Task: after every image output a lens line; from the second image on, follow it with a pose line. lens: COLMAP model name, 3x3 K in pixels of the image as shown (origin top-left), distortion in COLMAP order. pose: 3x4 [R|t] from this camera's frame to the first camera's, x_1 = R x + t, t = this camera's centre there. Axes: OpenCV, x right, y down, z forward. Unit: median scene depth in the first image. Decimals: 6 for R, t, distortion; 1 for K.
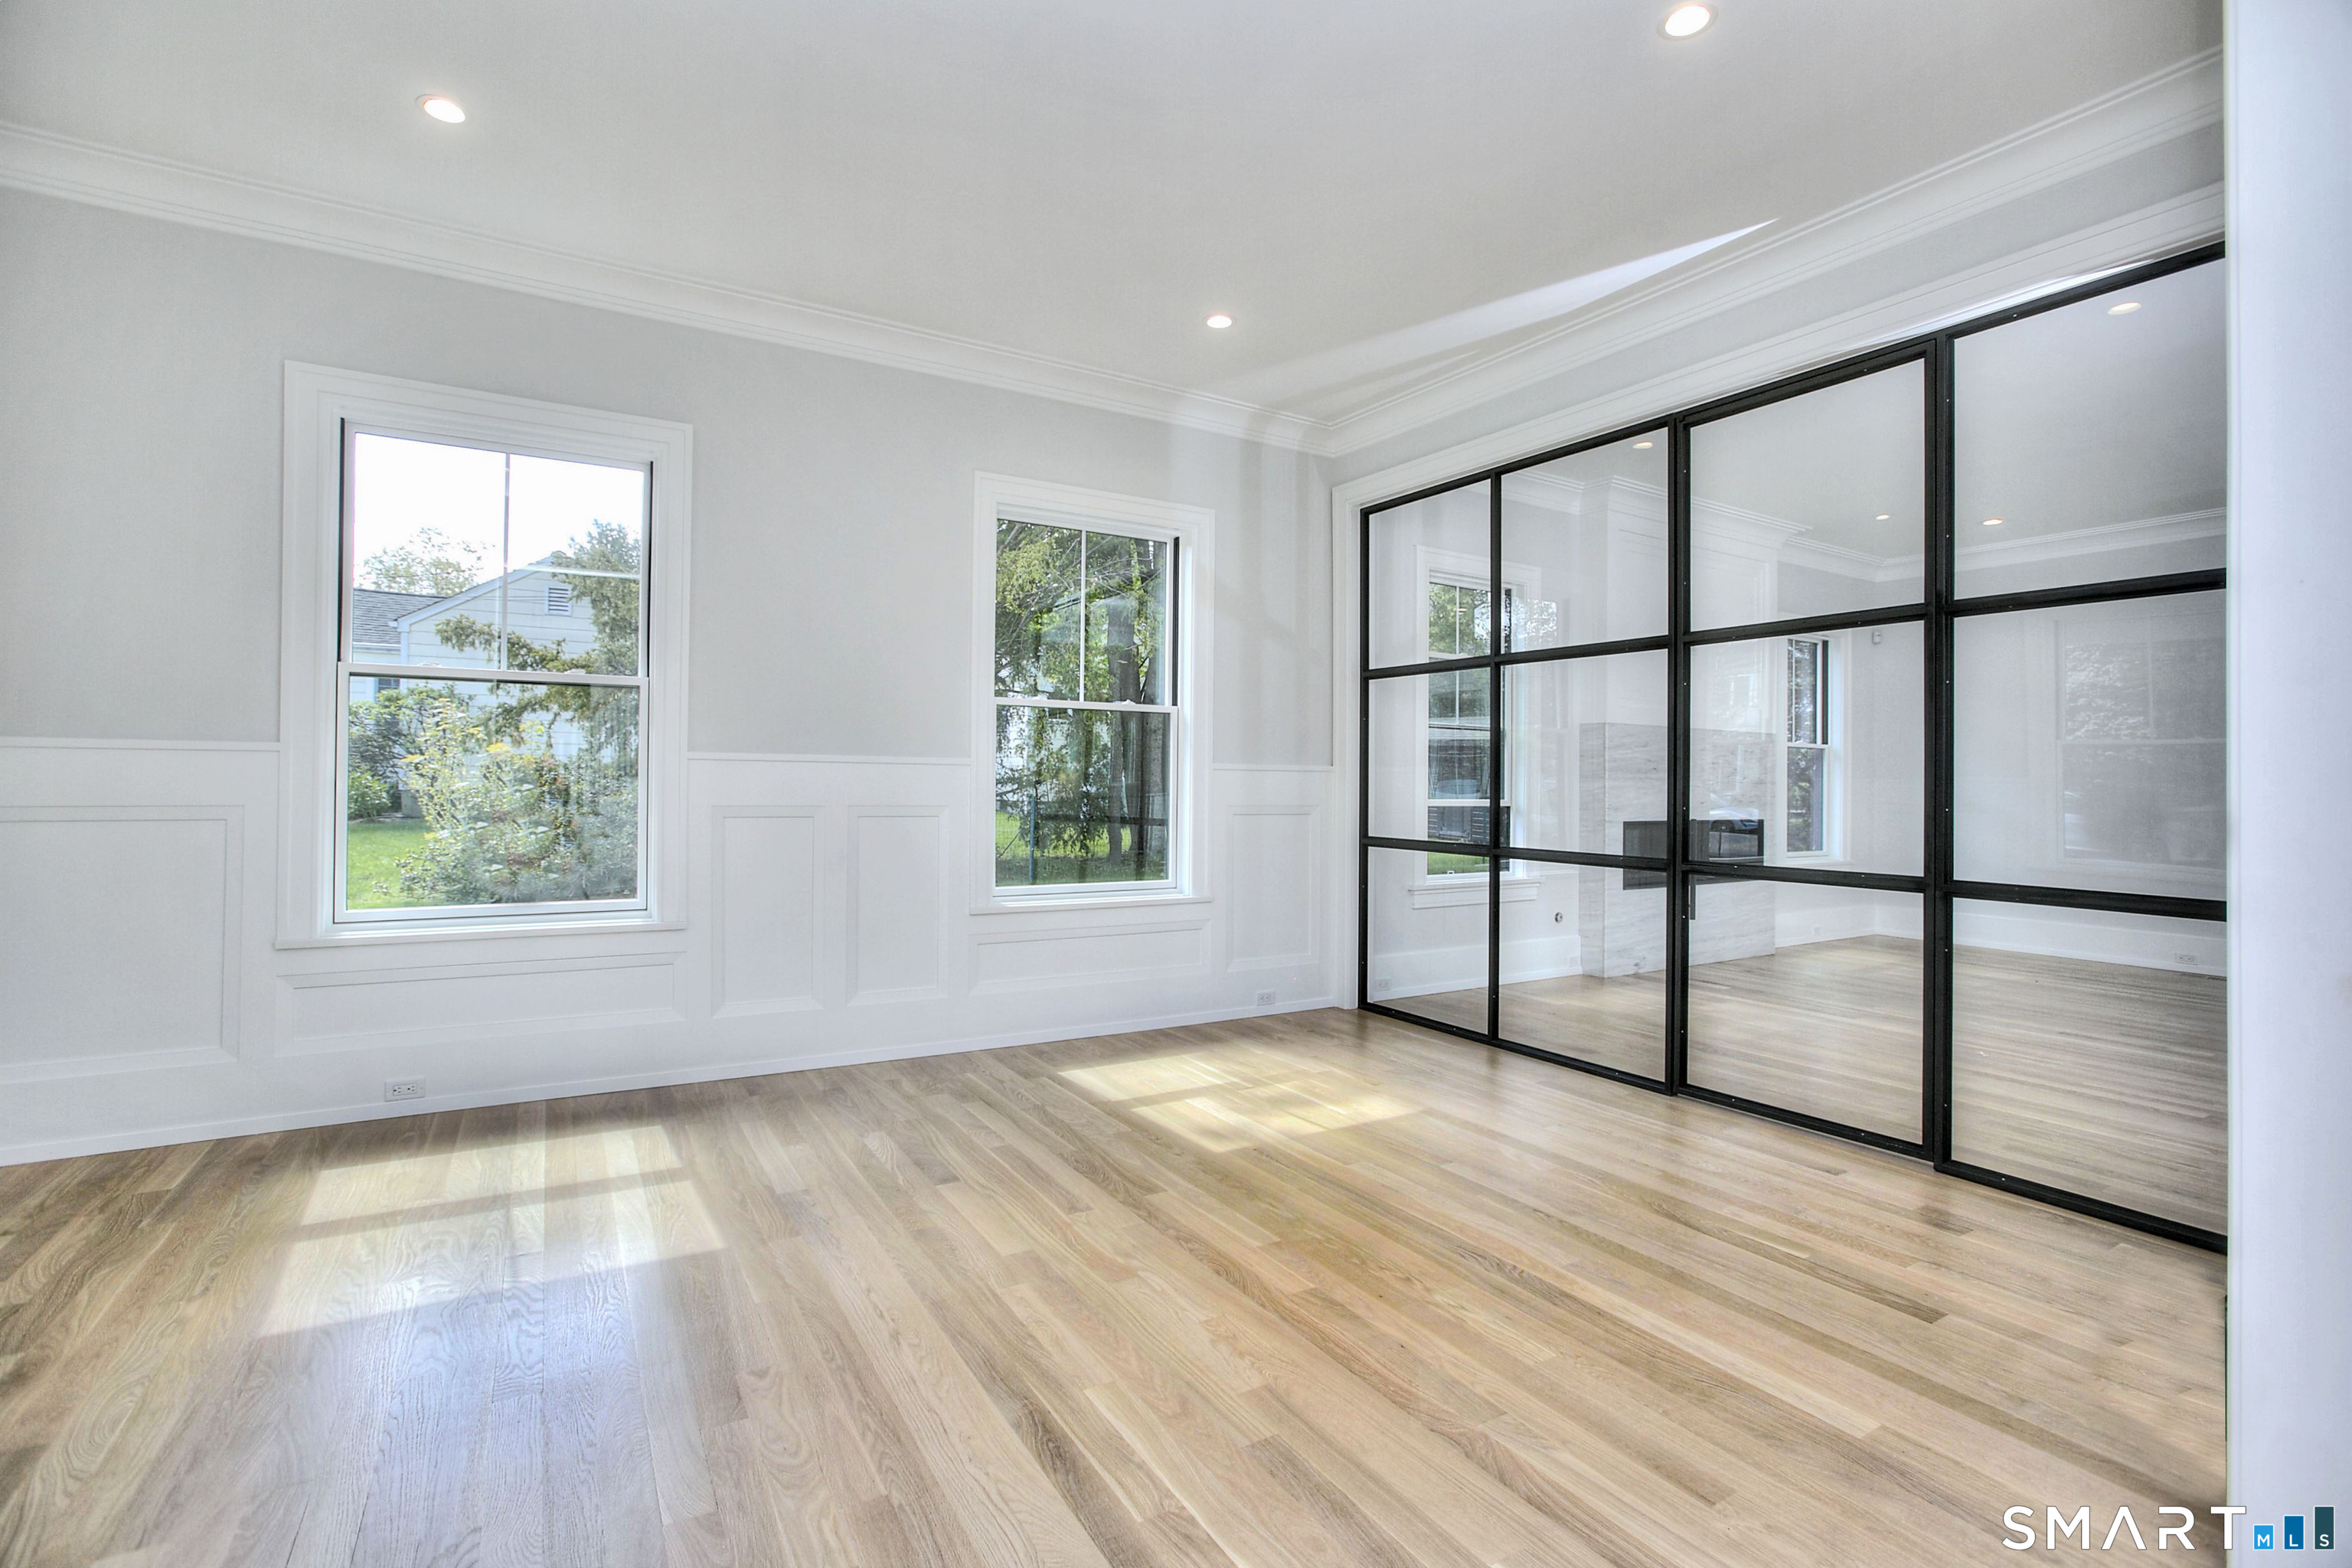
lens RADIAL K [[1019.7, 0, 1173.2], [0, 1019.7, 774.6], [0, 0, 1]] dist [-0.010519, 0.001501]
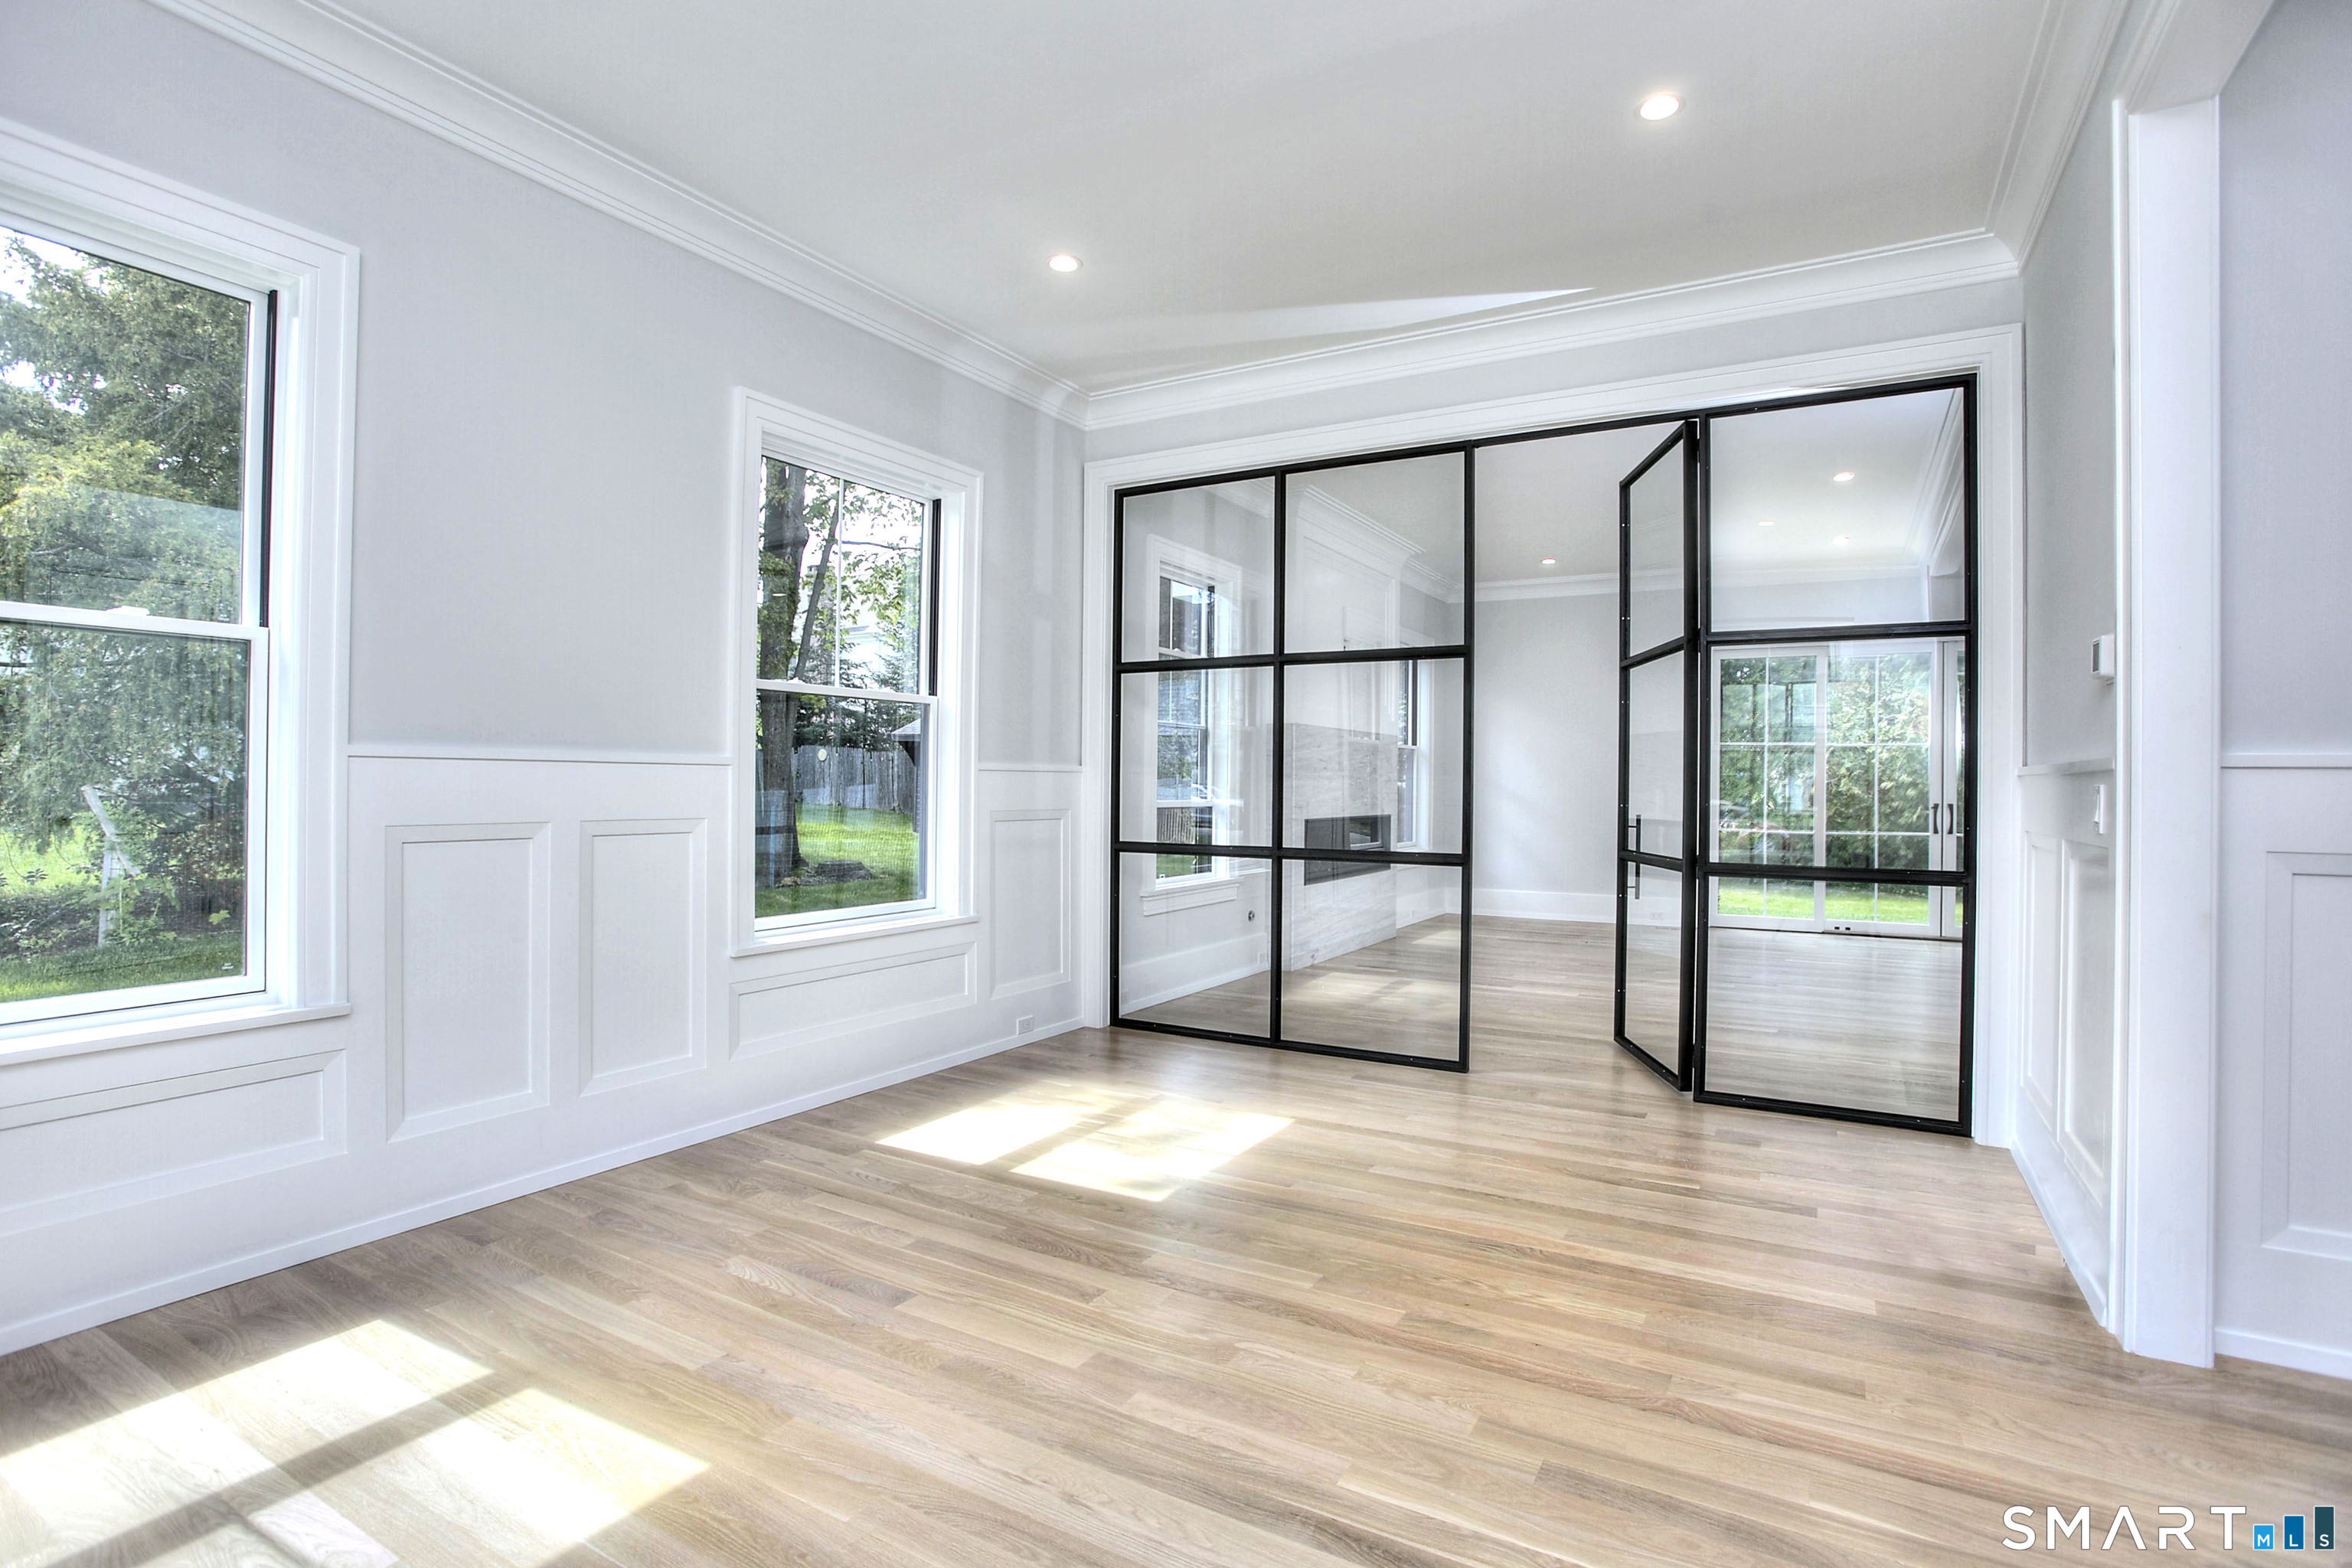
lens RADIAL K [[1090.2, 0, 1186.8], [0, 1090.2, 781.0], [0, 0, 1]] dist [-0.035080, 0.006585]
pose [[0.871763, -0.003199, 0.489917, -0.397178], [-0.002158, 0.999944, 0.010369, -0.007604], [-0.489923, -0.010097, 0.871707, 0.156520]]
